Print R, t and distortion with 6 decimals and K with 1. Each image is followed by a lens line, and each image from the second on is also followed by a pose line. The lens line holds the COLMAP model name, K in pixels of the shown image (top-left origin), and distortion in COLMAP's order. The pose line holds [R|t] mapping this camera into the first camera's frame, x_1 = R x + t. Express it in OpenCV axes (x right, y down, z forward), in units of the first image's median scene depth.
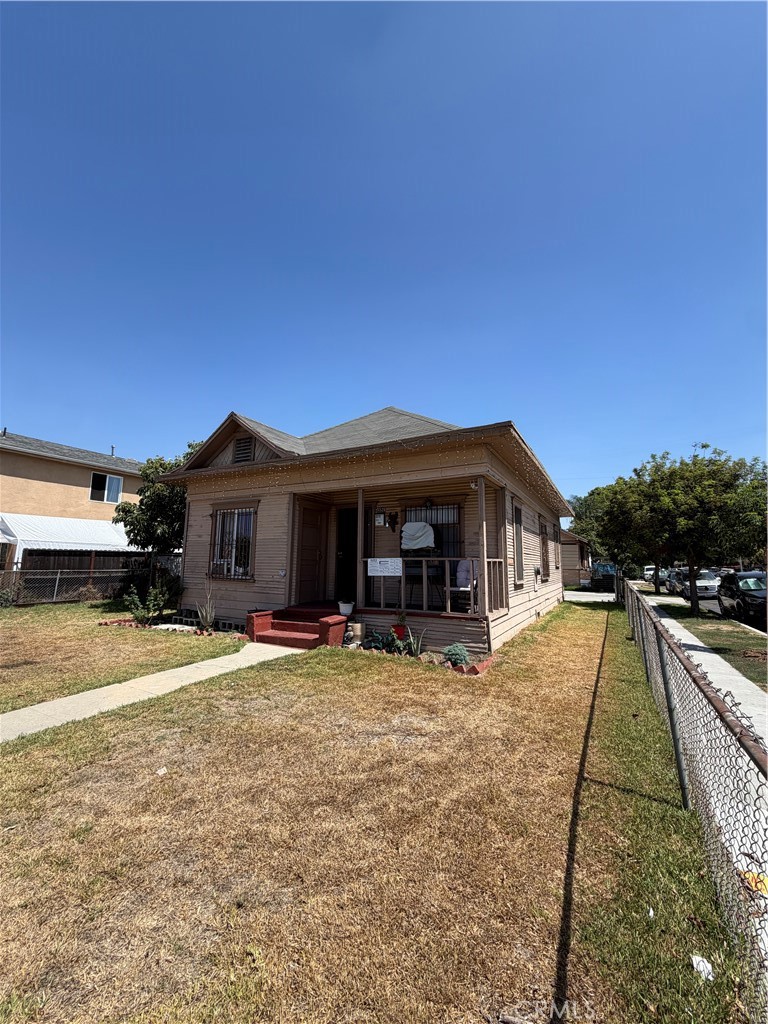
lens RADIAL K [[408.9, 0, 383.4], [0, 408.9, 508.3], [0, 0, 1]] dist [0.002557, 0.000107]
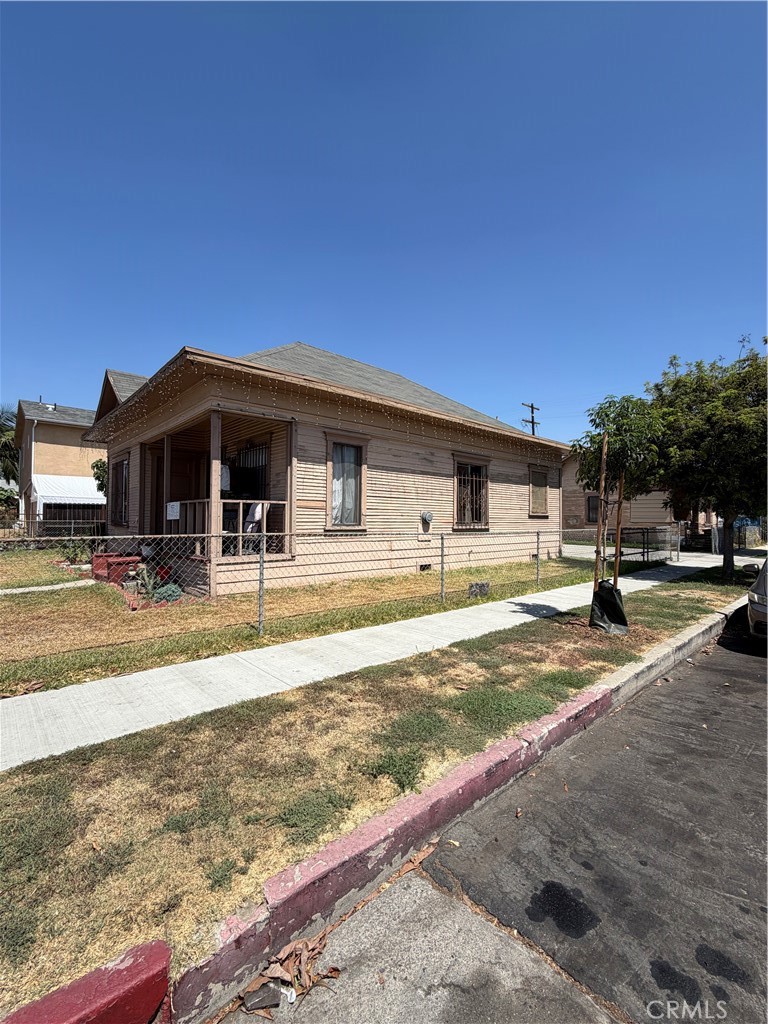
lens RADIAL K [[441.3, 0, 385.2], [0, 441.3, 512.6], [0, 0, 1]] dist [-0.000231, -0.000031]
pose [[0.946638, -0.010826, -0.322118, 0.499115], [0.048441, 0.992862, 0.108988, 0.032468], [0.318638, -0.118775, 0.940405, 0.086458]]
